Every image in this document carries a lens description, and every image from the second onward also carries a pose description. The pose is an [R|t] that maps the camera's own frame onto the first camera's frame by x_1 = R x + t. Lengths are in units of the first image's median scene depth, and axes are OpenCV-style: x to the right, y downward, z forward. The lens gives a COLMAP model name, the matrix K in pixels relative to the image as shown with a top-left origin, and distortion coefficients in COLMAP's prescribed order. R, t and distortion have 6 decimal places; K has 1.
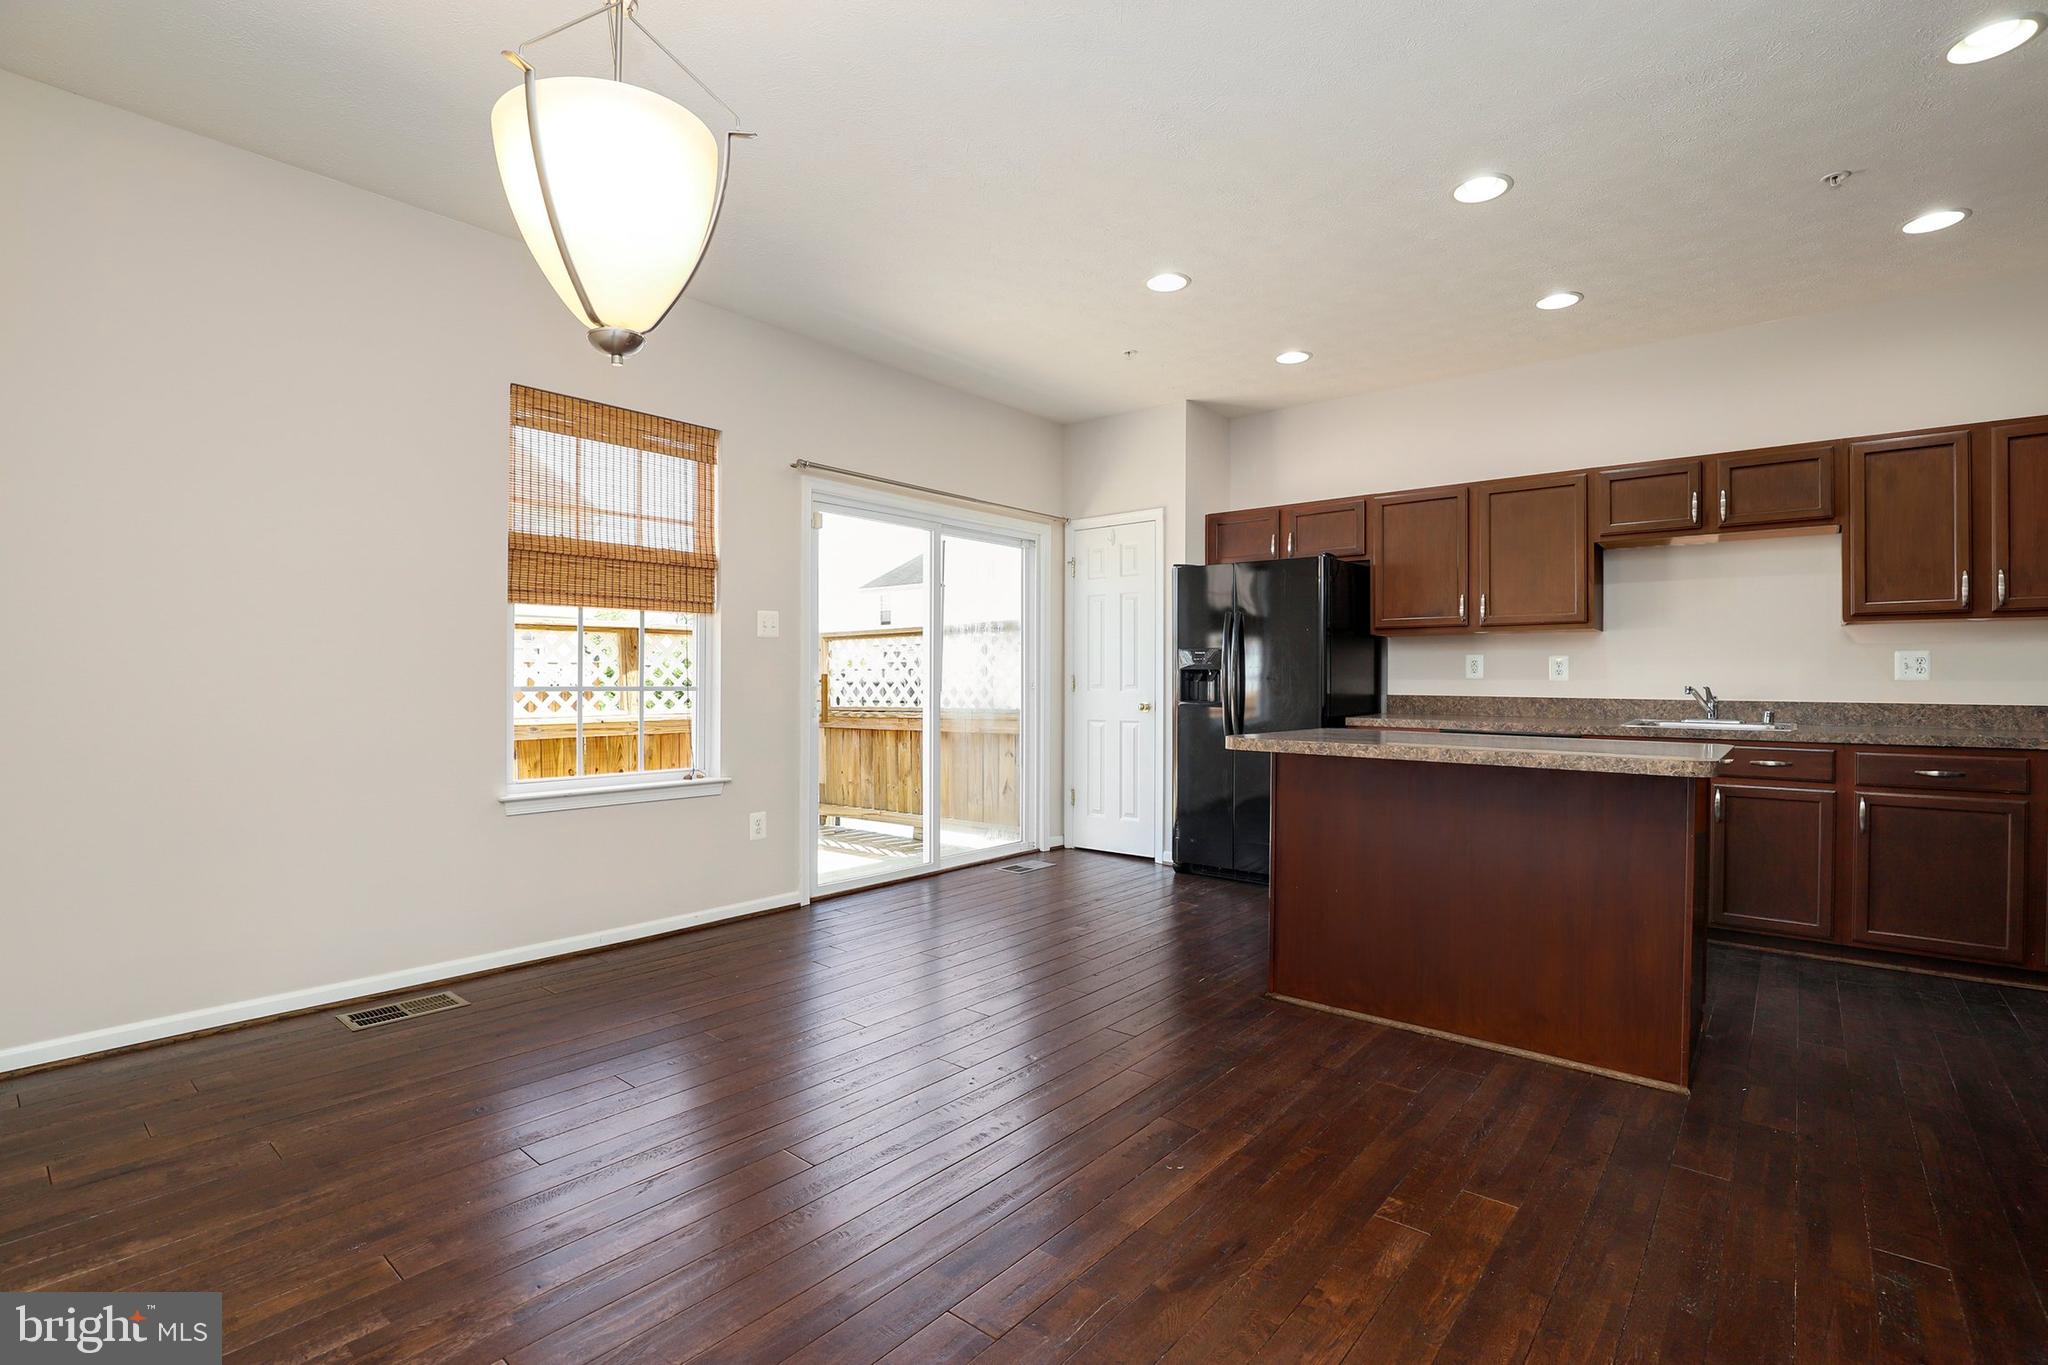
lens RADIAL K [[940.6, 0, 1039.0], [0, 940.6, 682.7], [0, 0, 1]] dist [-0.025239, 0.005036]
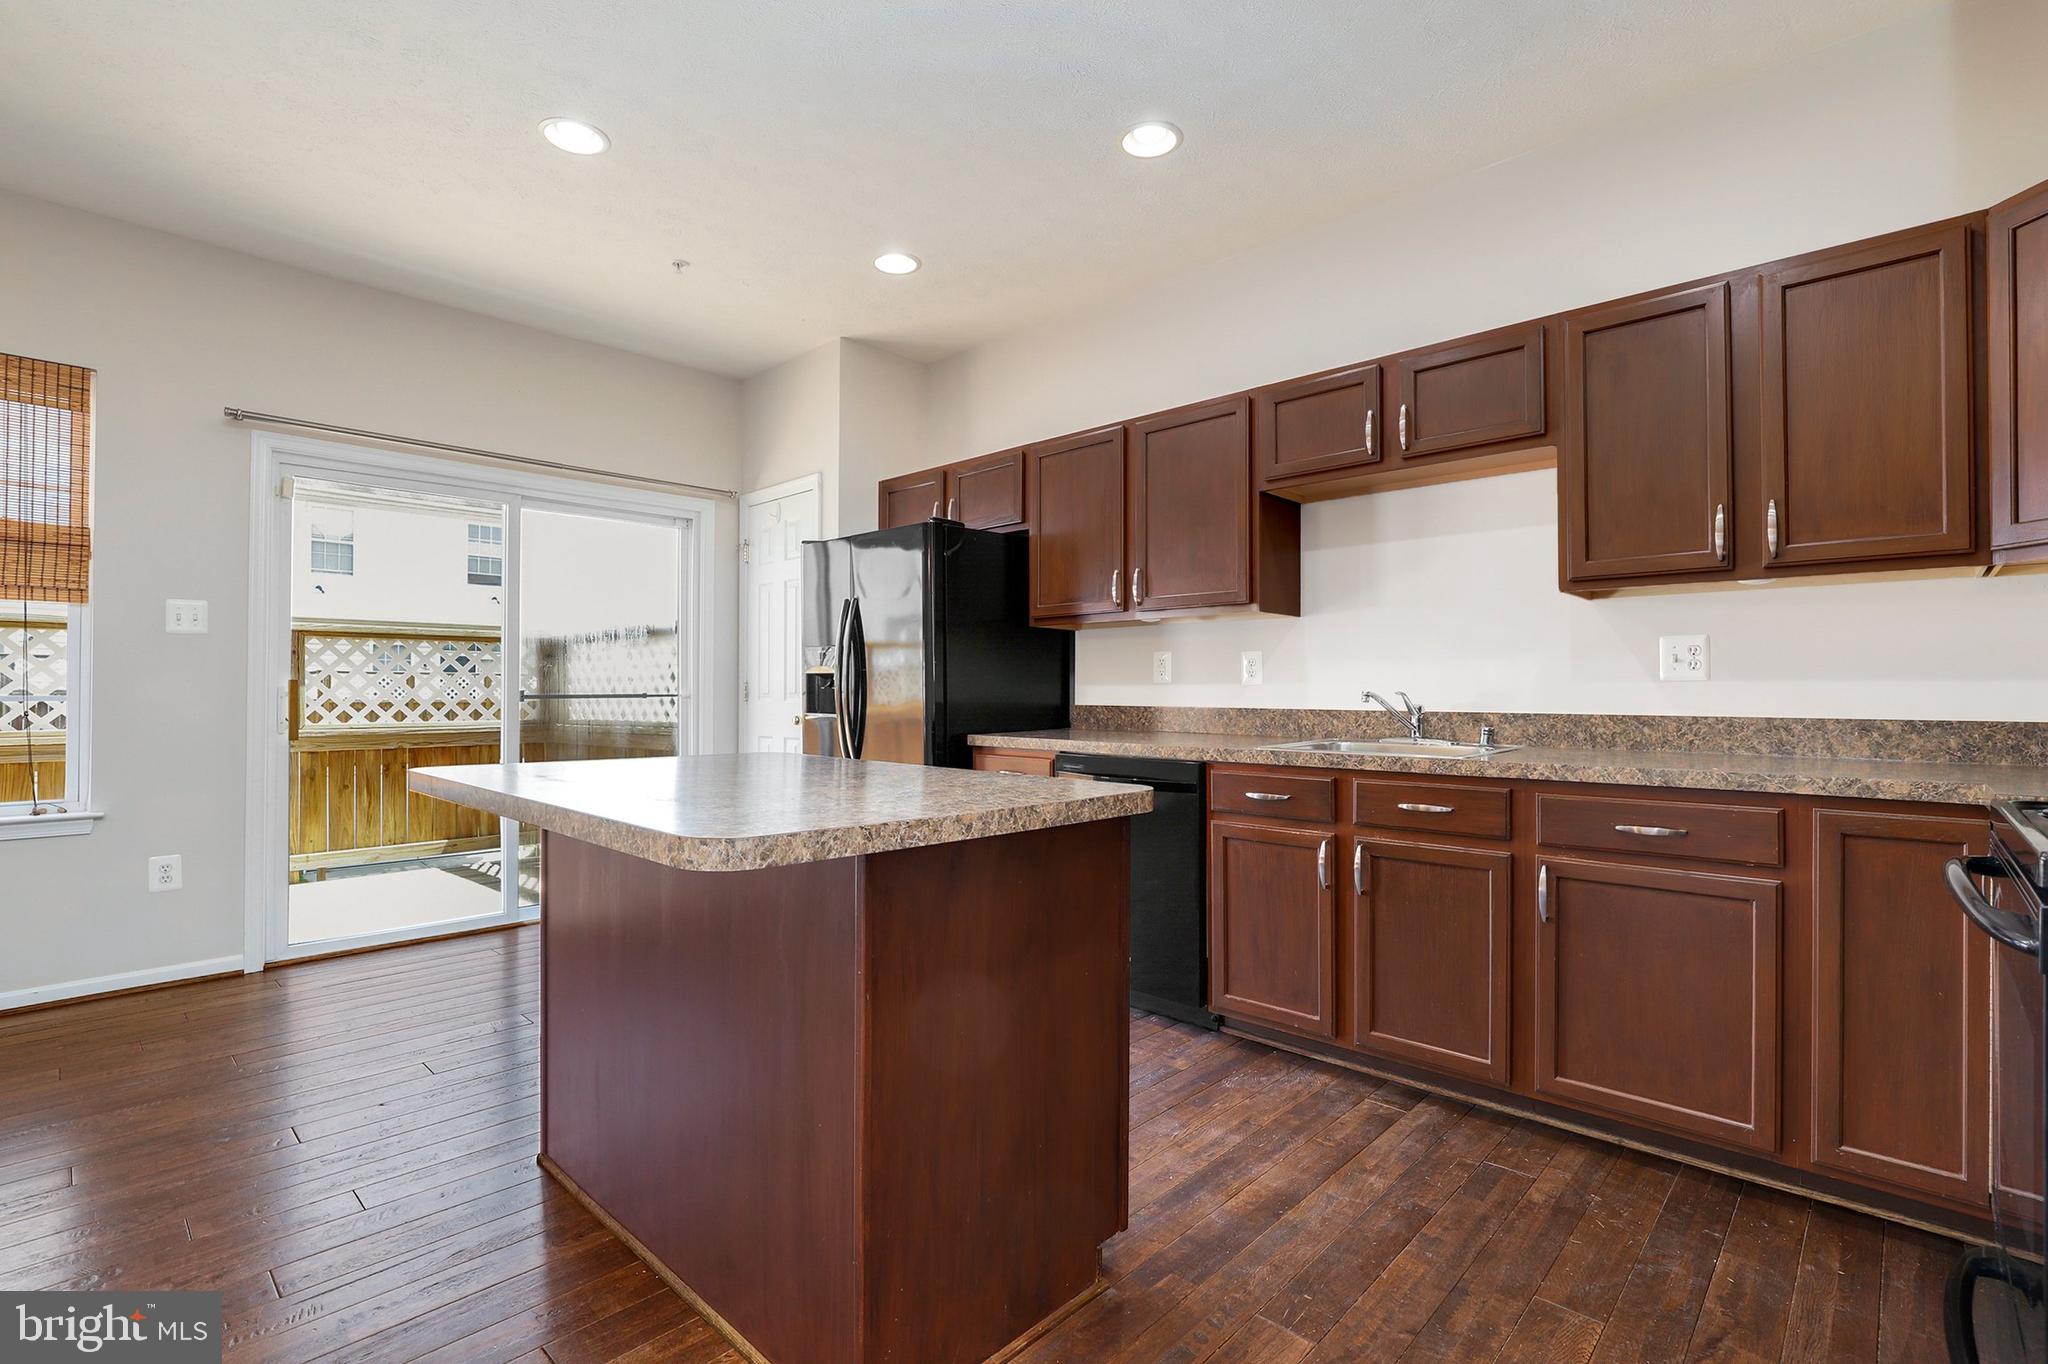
lens RADIAL K [[940.6, 0, 1026.6], [0, 940.6, 686.4], [0, 0, 1]] dist [-0.025239, 0.005036]
pose [[0.997509, -0.003412, -0.070455, 0.494807], [0.002782, 0.999955, -0.009043, 0.005808], [0.070483, 0.008825, 0.997474, 0.288578]]
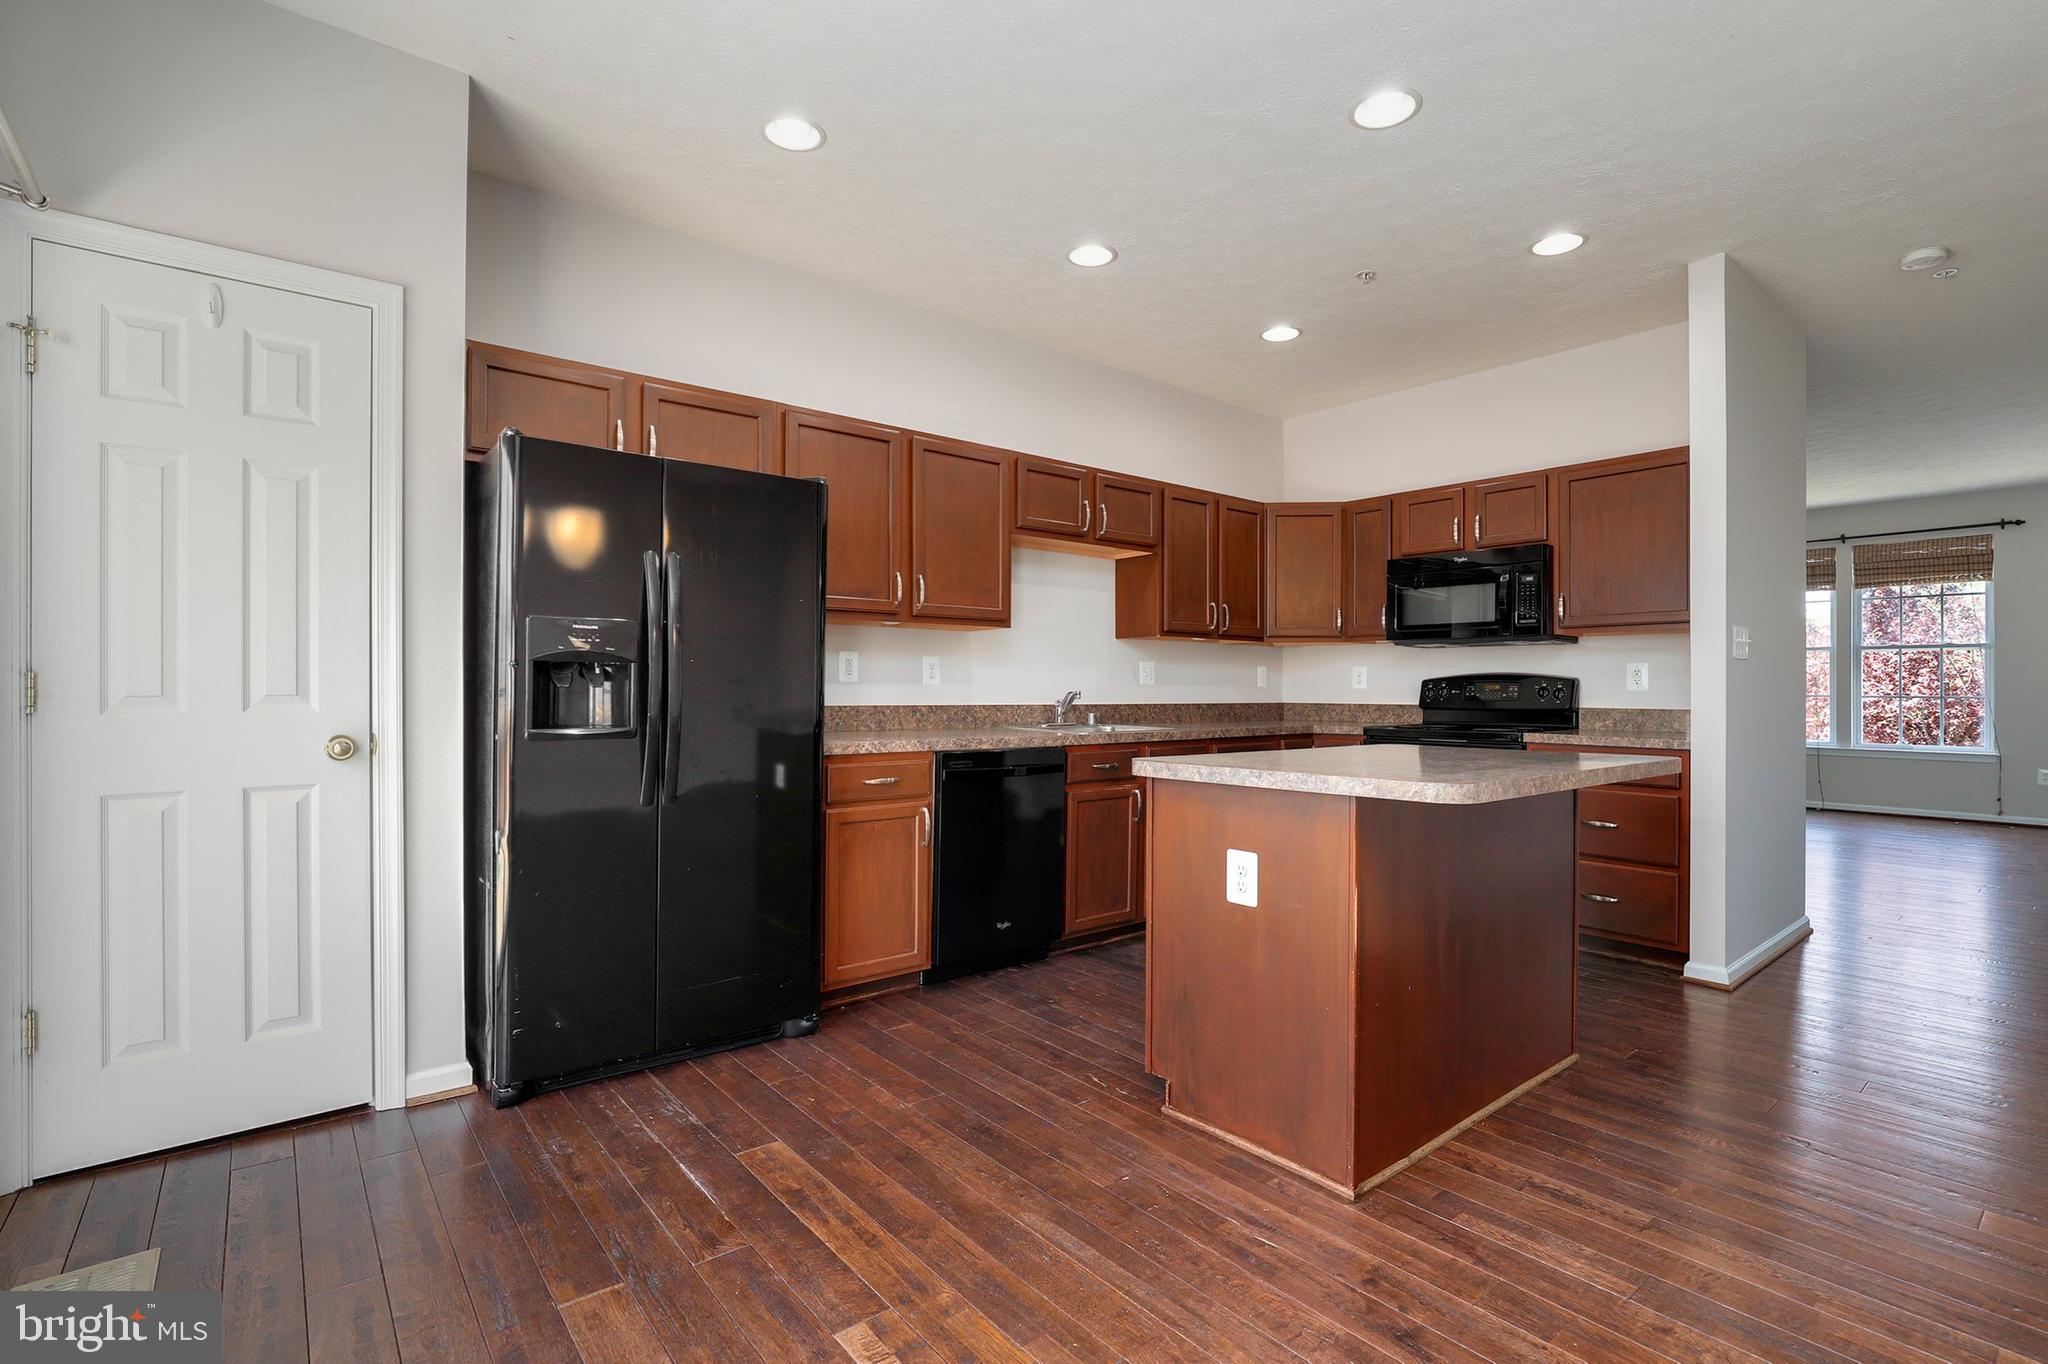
lens RADIAL K [[940.6, 0, 1016.5], [0, 940.6, 687.0], [0, 0, 1]] dist [-0.025239, 0.005036]
pose [[0.191840, -0.003885, 0.981419, -0.316500], [-0.000356, 0.999992, 0.004028, -0.004609], [-0.981426, -0.001122, 0.191837, 0.866857]]
